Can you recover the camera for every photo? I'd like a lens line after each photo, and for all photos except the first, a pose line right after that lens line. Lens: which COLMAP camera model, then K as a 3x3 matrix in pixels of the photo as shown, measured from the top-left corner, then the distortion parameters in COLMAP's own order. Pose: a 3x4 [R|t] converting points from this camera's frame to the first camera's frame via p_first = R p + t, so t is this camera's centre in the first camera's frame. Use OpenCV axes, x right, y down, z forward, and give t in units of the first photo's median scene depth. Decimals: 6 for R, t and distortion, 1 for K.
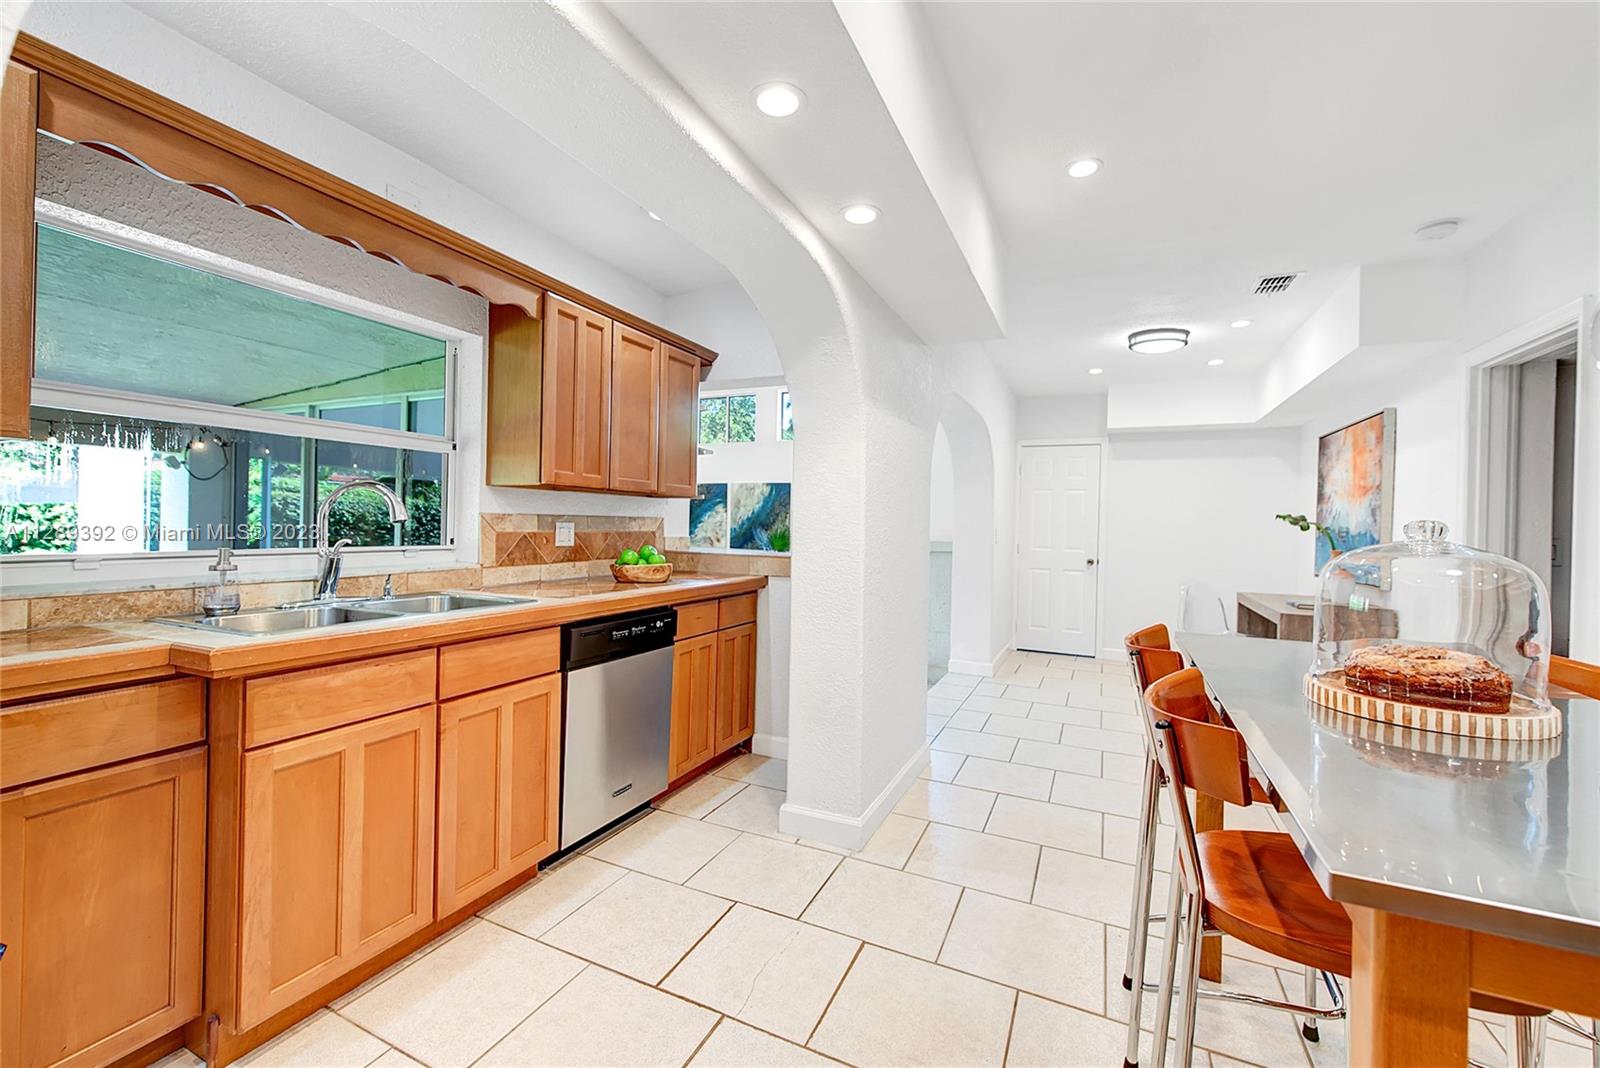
lens RADIAL K [[647.8, 0, 788.8], [0, 647.8, 524.7], [0, 0, 1]] dist [0.004999, -0.000487]
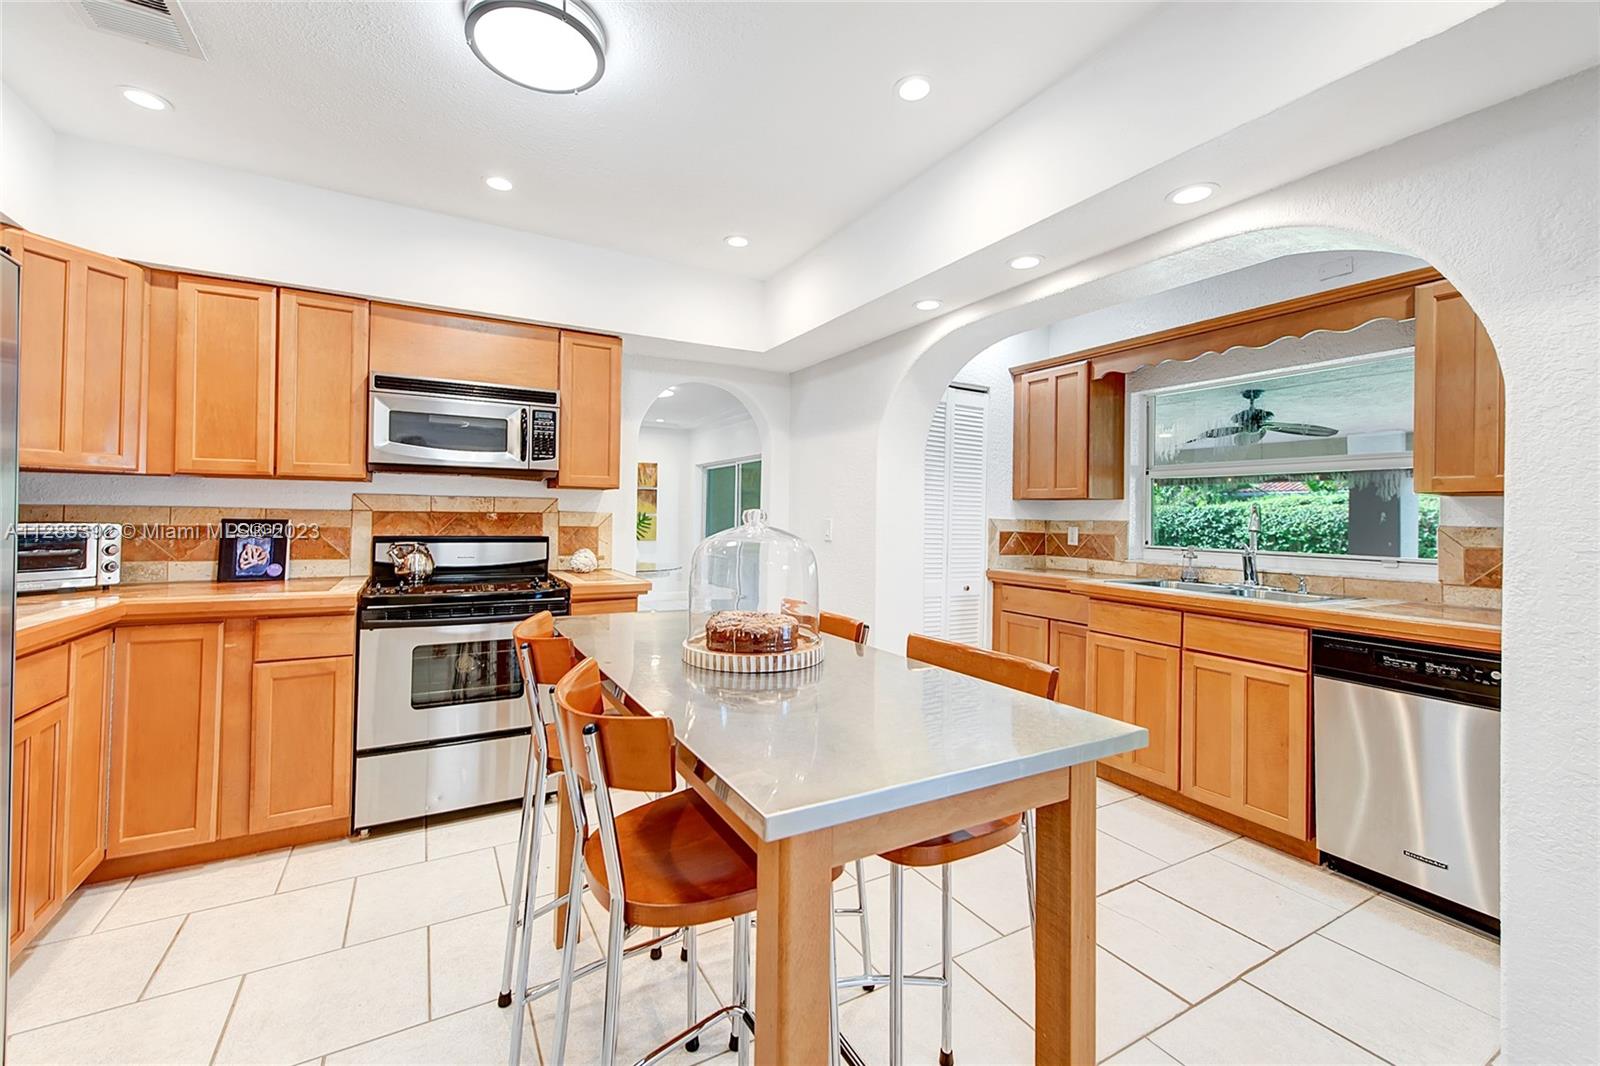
lens RADIAL K [[647.8, 0, 782.2], [0, 647.8, 510.4], [0, 0, 1]] dist [0.004999, -0.000487]
pose [[-0.585434, -0.034004, -0.810007, 0.836693], [-0.027475, 0.999378, -0.022096, 0.006224], [0.810254, 0.009320, -0.586004, 0.754802]]
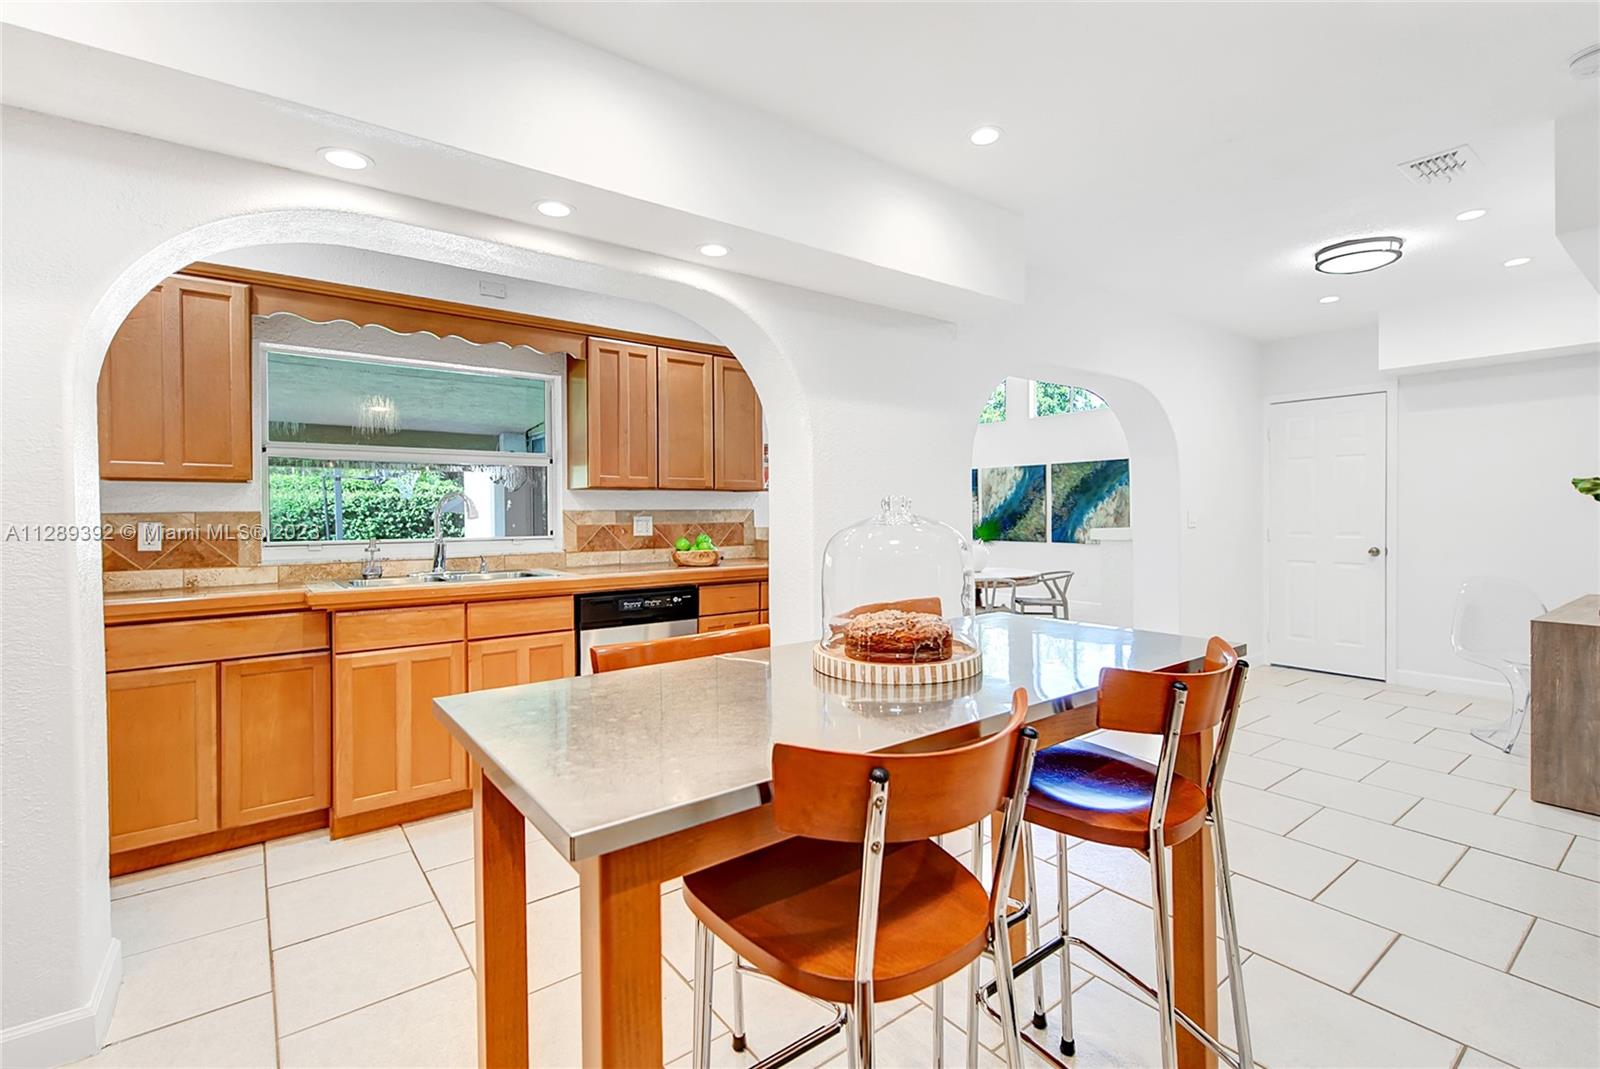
lens RADIAL K [[715.7, 0, 801.1], [0, 715.7, 520.5], [0, 0, 1]] dist [0.007529, -0.000131]
pose [[0.892018, -0.022486, -0.451440, 0.586937], [0.024924, 0.999689, -0.000546, 0.013864], [0.451312, -0.010765, 0.892301, -0.071193]]
